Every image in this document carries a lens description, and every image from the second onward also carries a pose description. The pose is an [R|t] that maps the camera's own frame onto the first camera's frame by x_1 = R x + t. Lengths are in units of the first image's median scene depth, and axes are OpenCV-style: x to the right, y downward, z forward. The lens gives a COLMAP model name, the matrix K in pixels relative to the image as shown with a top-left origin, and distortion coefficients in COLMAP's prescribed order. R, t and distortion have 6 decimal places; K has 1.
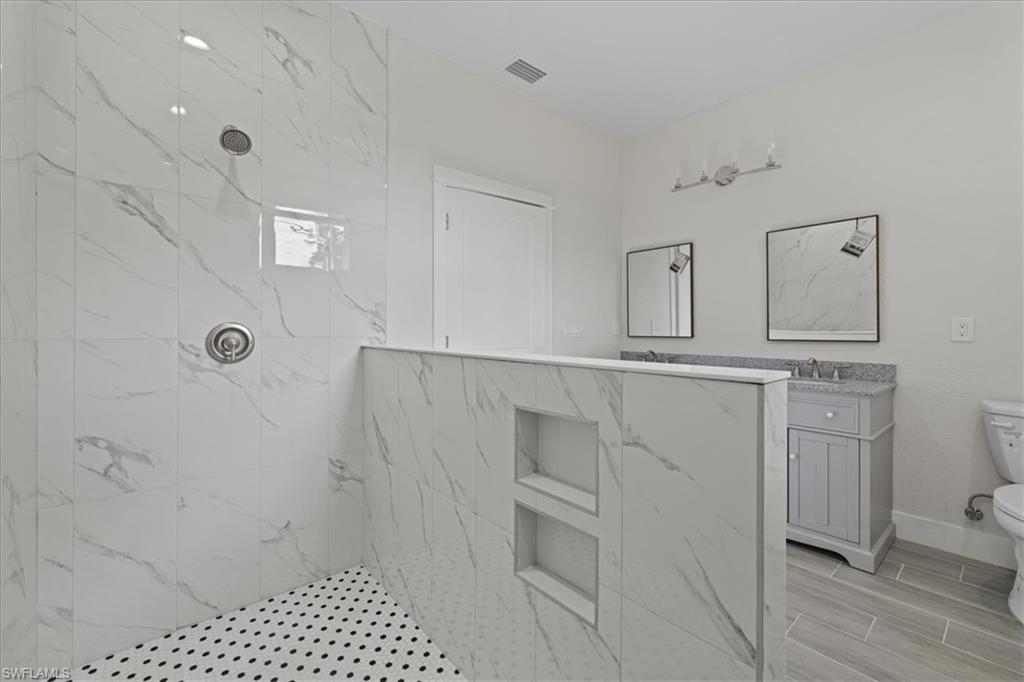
lens RADIAL K [[428.5, 0, 511.5], [0, 428.5, 324.7], [0, 0, 1]] dist [-0.000284, -0.000130]
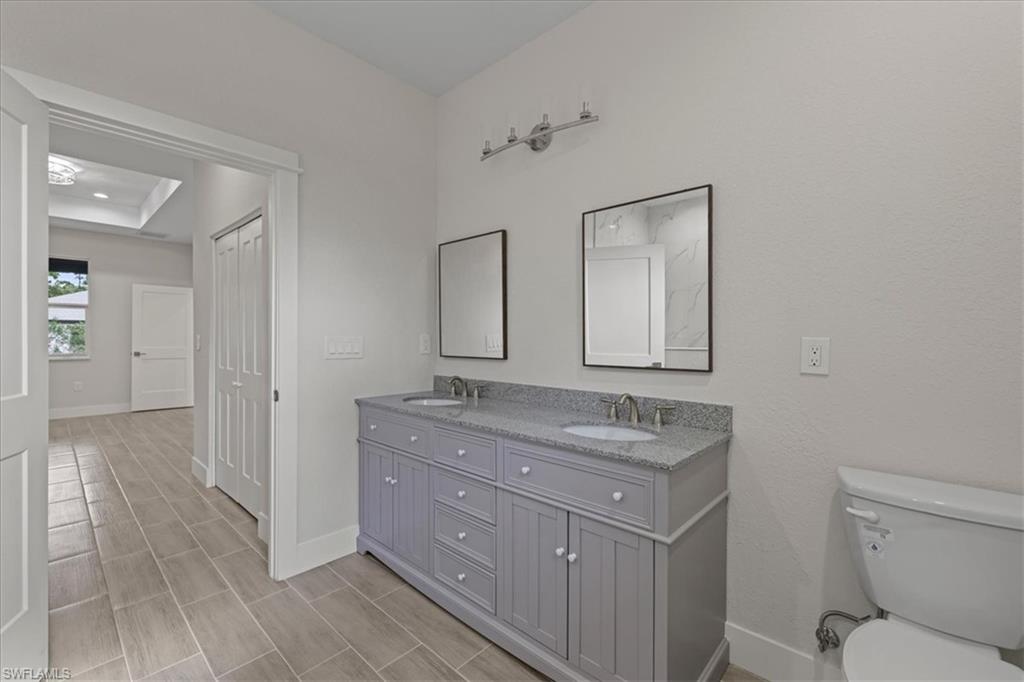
lens RADIAL K [[426.5, 0, 511.1], [0, 426.5, 335.3], [0, 0, 1]] dist [-0.000367, -0.000192]
pose [[0.991917, 0.008721, 0.126588, 0.461376], [-0.008807, 0.999961, 0.000125, -0.015521], [-0.126582, -0.001239, 0.991955, 0.373012]]
